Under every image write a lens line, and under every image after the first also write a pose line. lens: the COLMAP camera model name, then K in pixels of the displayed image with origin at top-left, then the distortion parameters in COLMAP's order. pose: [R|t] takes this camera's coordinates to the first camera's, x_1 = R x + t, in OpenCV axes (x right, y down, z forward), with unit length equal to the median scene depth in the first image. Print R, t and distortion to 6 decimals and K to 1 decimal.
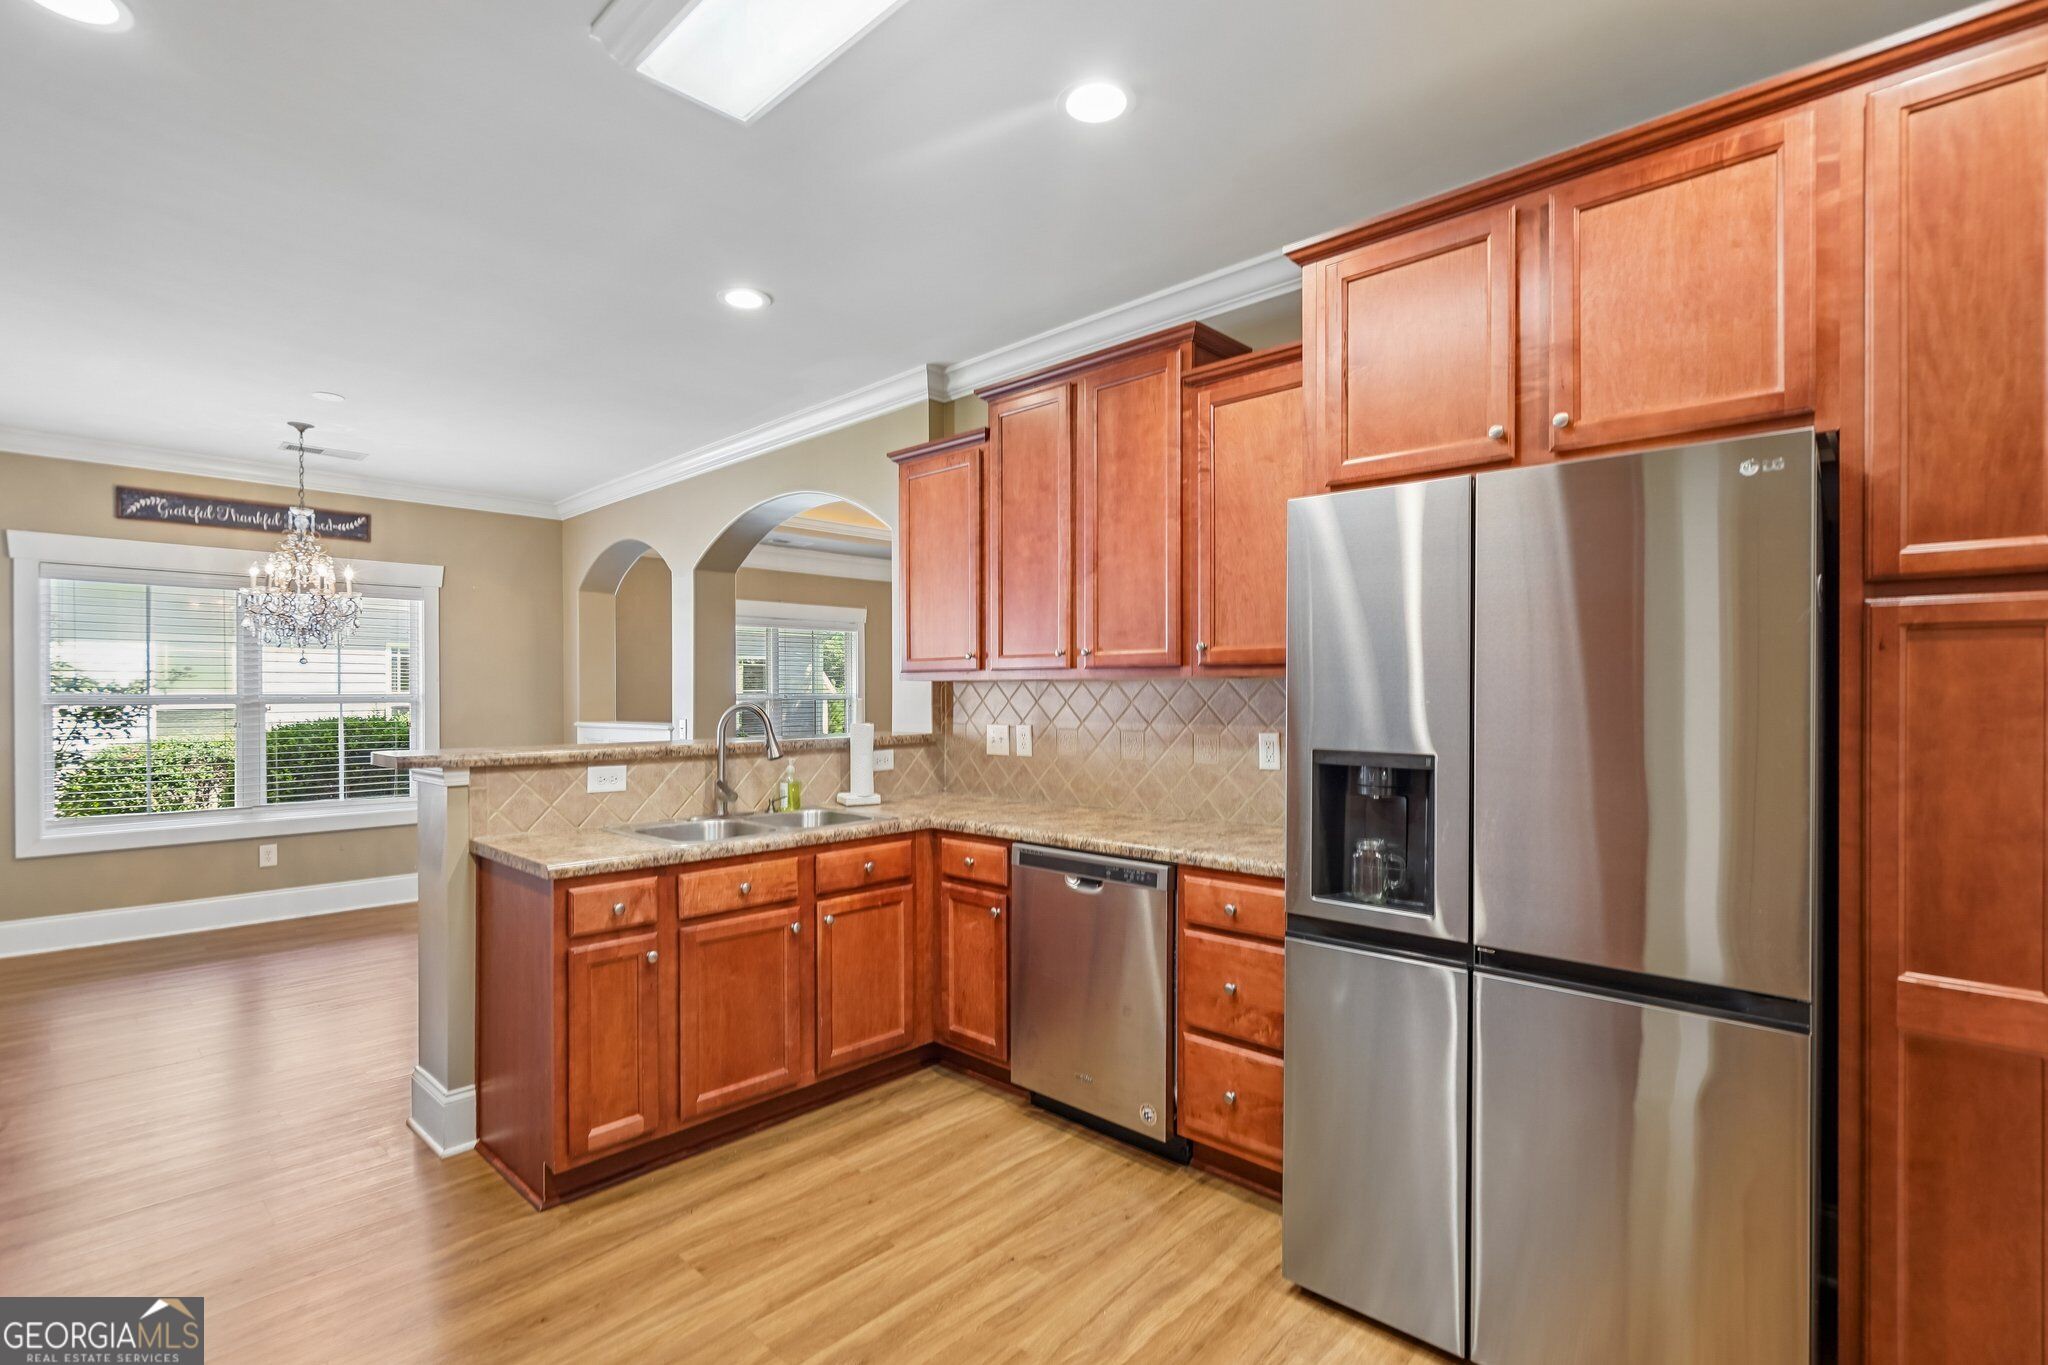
lens RADIAL K [[957.0, 0, 1022.4], [0, 957.0, 695.3], [0, 0, 1]] dist [-0.000997, 0.001802]
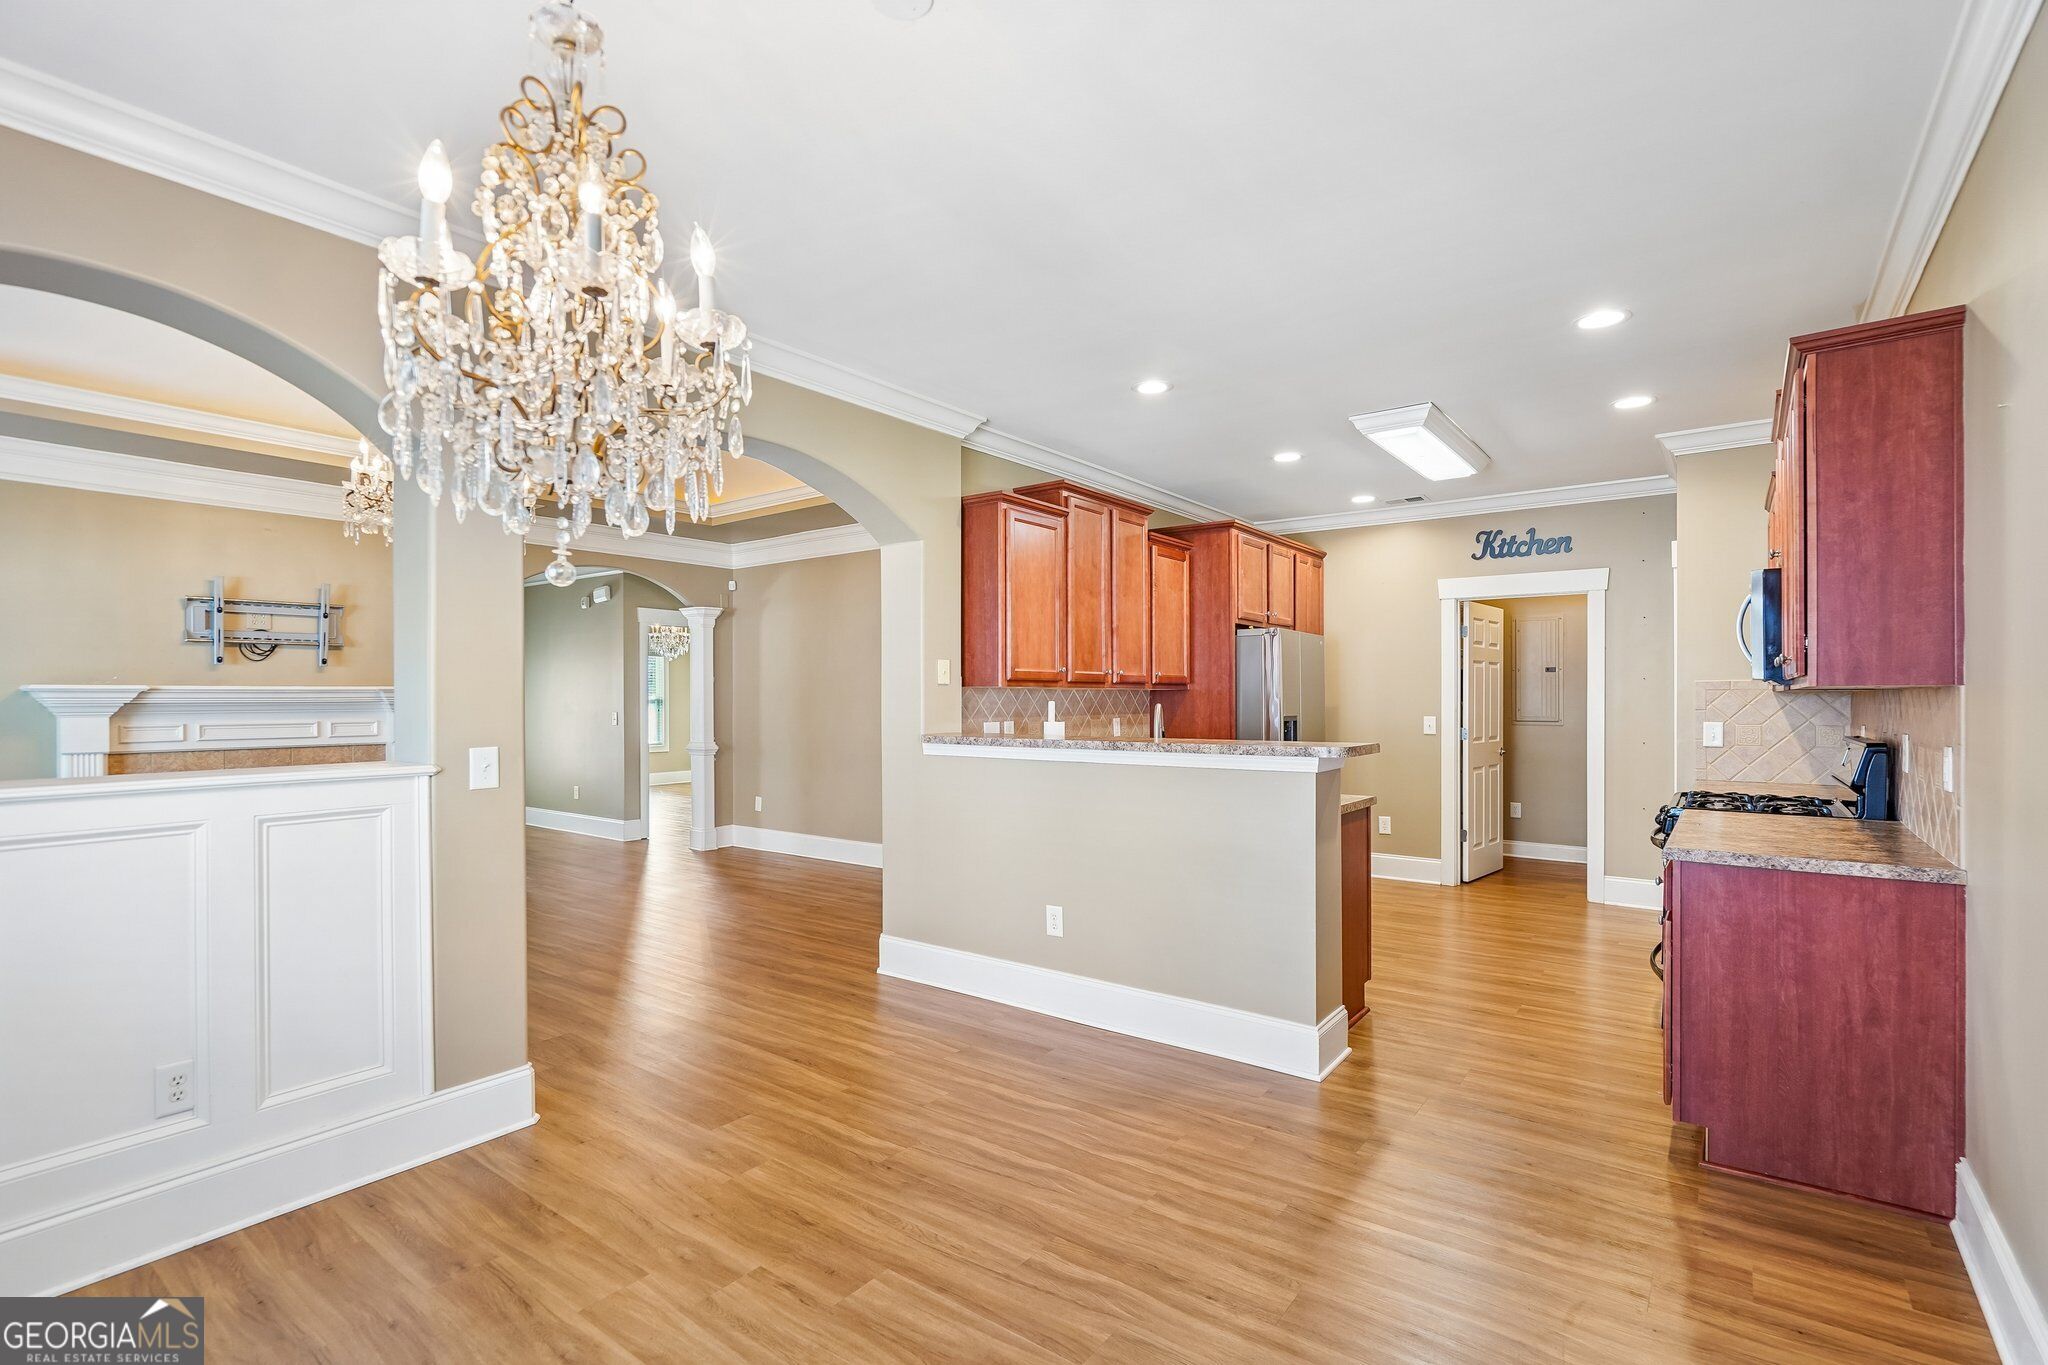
lens RADIAL K [[949.9, 0, 1018.4], [0, 949.9, 702.2], [0, 0, 1]] dist [0.001014, 0.000633]
pose [[-0.114136, -0.001581, 0.993464, -1.658384], [0.005321, 0.999983, 0.002202, 0.002165], [-0.993451, 0.005538, -0.114125, 1.436224]]
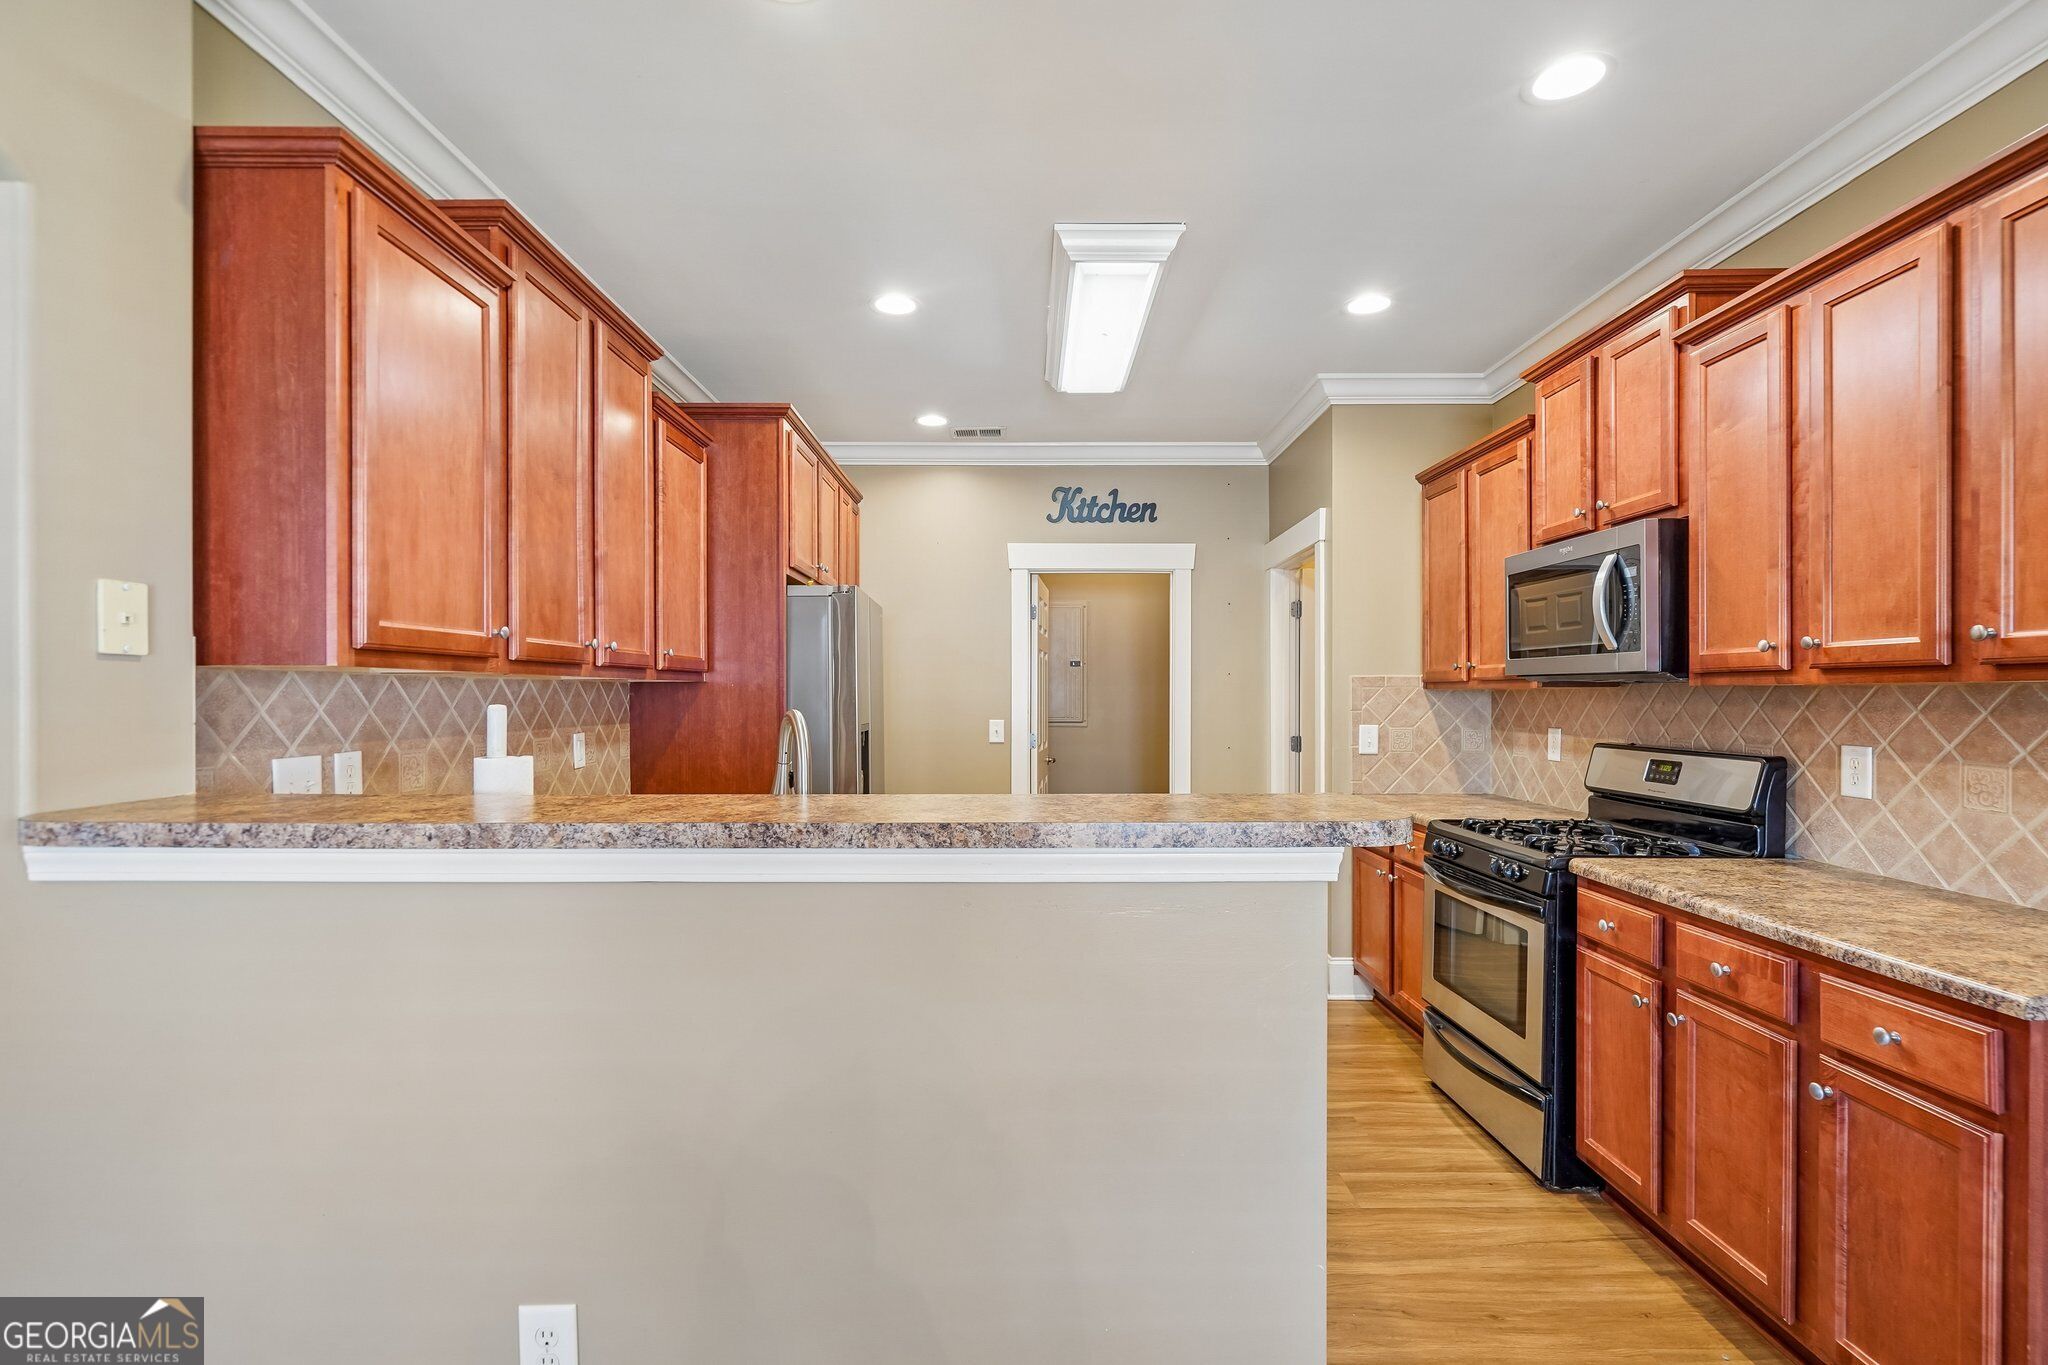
lens RADIAL K [[957.0, 0, 1022.4], [0, 957.0, 695.3], [0, 0, 1]] dist [-0.000997, 0.001802]
pose [[-0.688776, 0.003010, 0.724968, -0.845529], [0.005435, 0.999985, 0.001011, -0.000430], [-0.724954, 0.004637, -0.688782, 1.386021]]
